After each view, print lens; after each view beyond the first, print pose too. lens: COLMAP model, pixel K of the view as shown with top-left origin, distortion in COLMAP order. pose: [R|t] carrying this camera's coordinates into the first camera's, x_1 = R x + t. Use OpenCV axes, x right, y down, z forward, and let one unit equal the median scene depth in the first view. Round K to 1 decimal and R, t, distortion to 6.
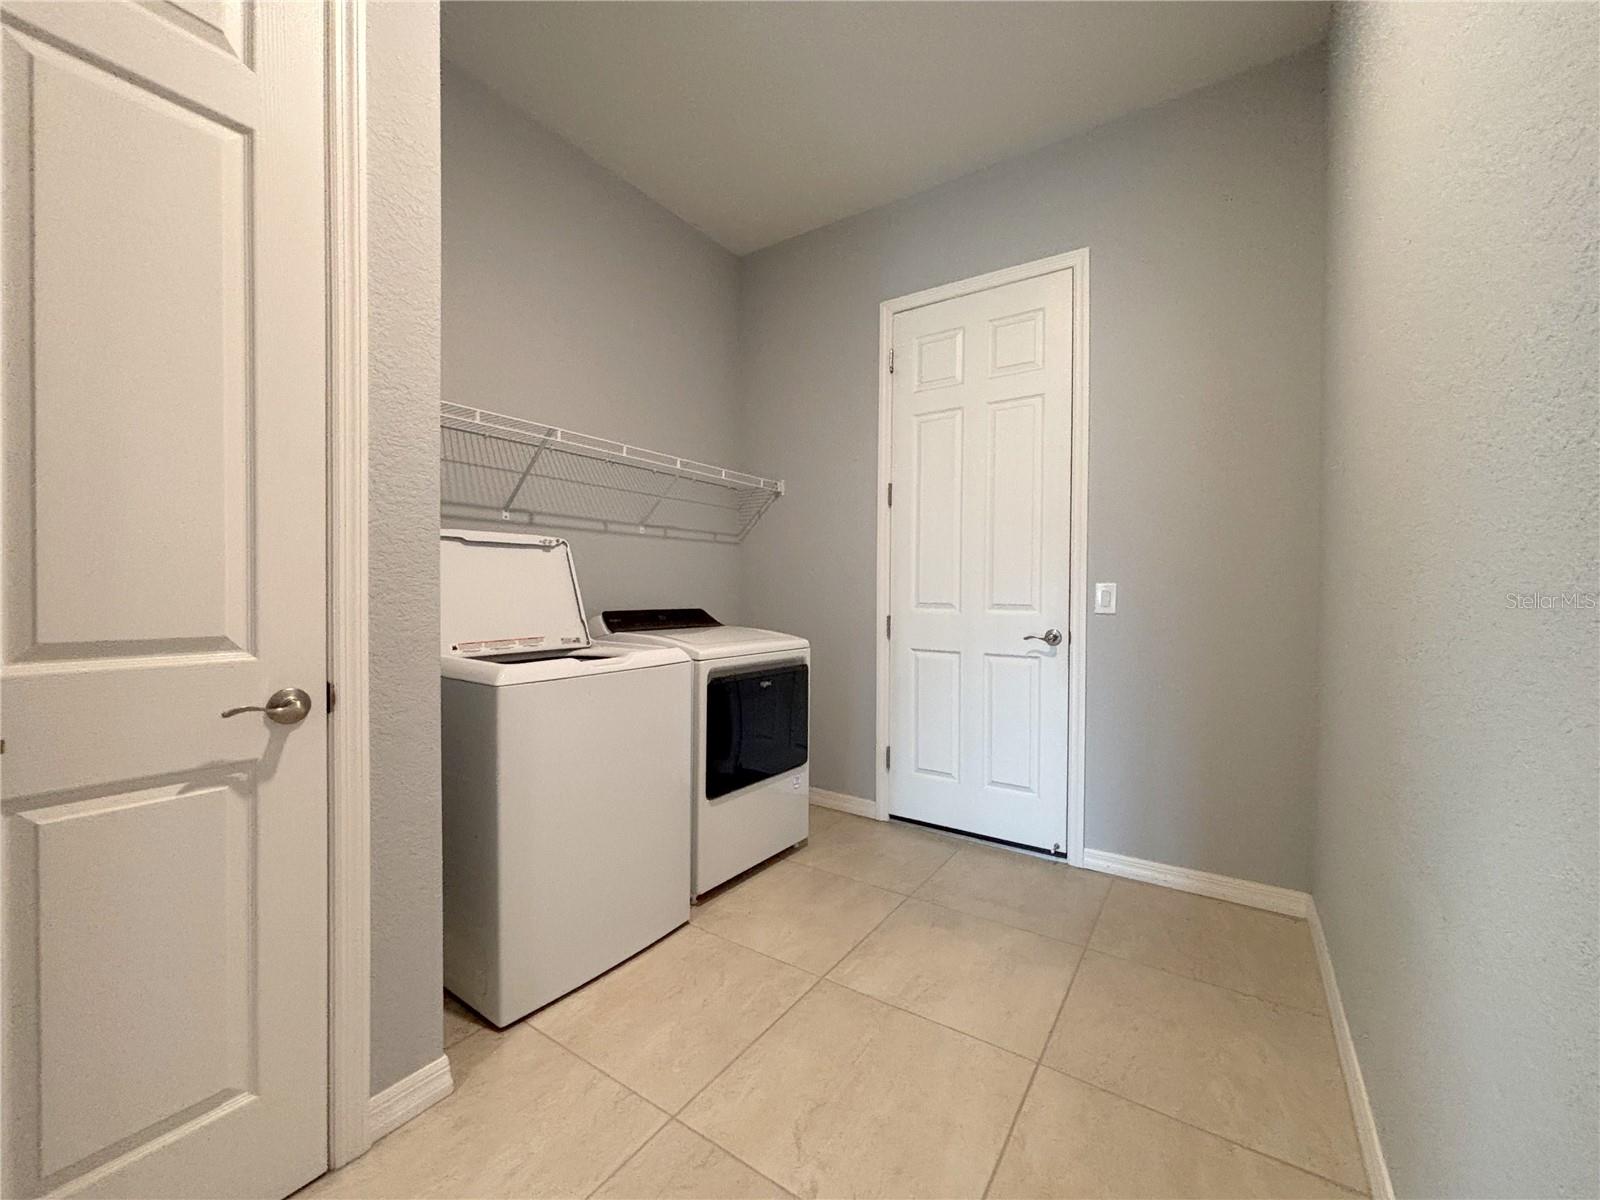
lens RADIAL K [[644.0, 0, 796.0], [0, 644.0, 598.1], [0, 0, 1]] dist [-0.000104, -0.000165]
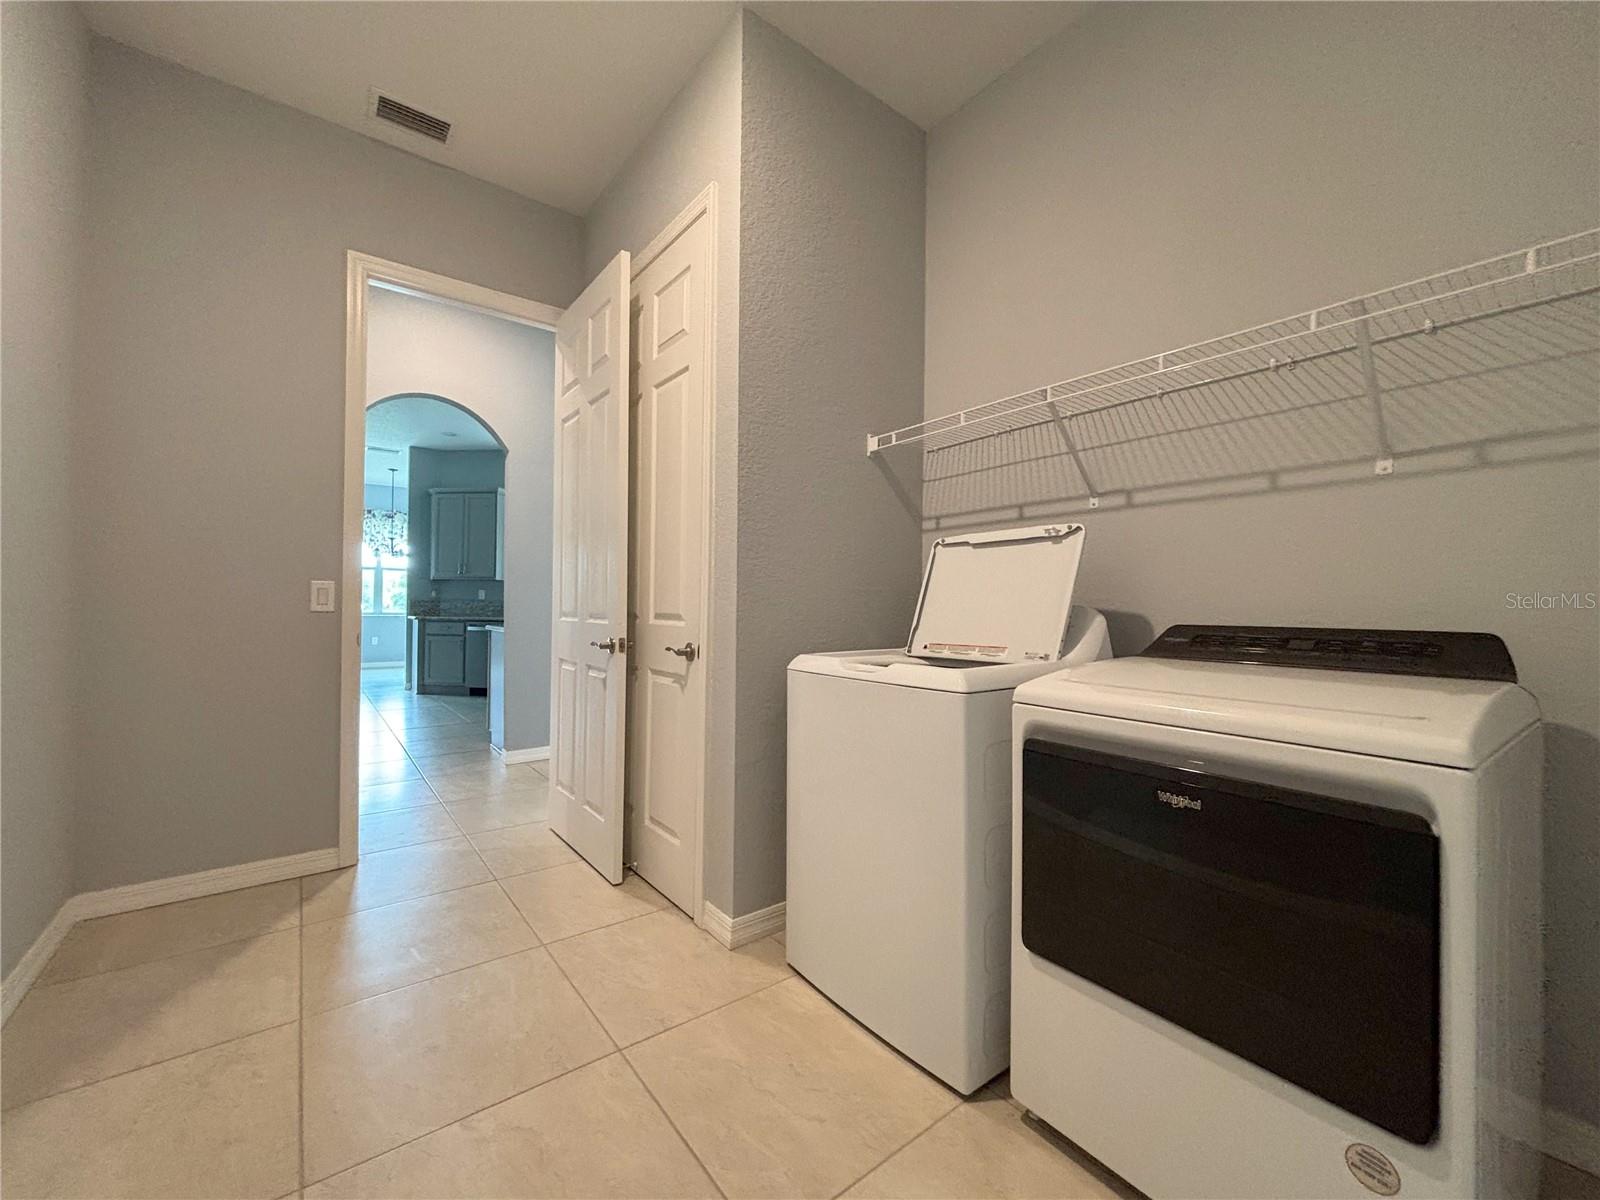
lens RADIAL K [[644.0, 0, 796.0], [0, 644.0, 598.1], [0, 0, 1]] dist [-0.000104, -0.000165]
pose [[-0.312038, -0.017591, -0.949907, 0.454365], [-0.022176, 0.999691, -0.011229, 0.010726], [0.949811, 0.017561, -0.312332, 0.927158]]
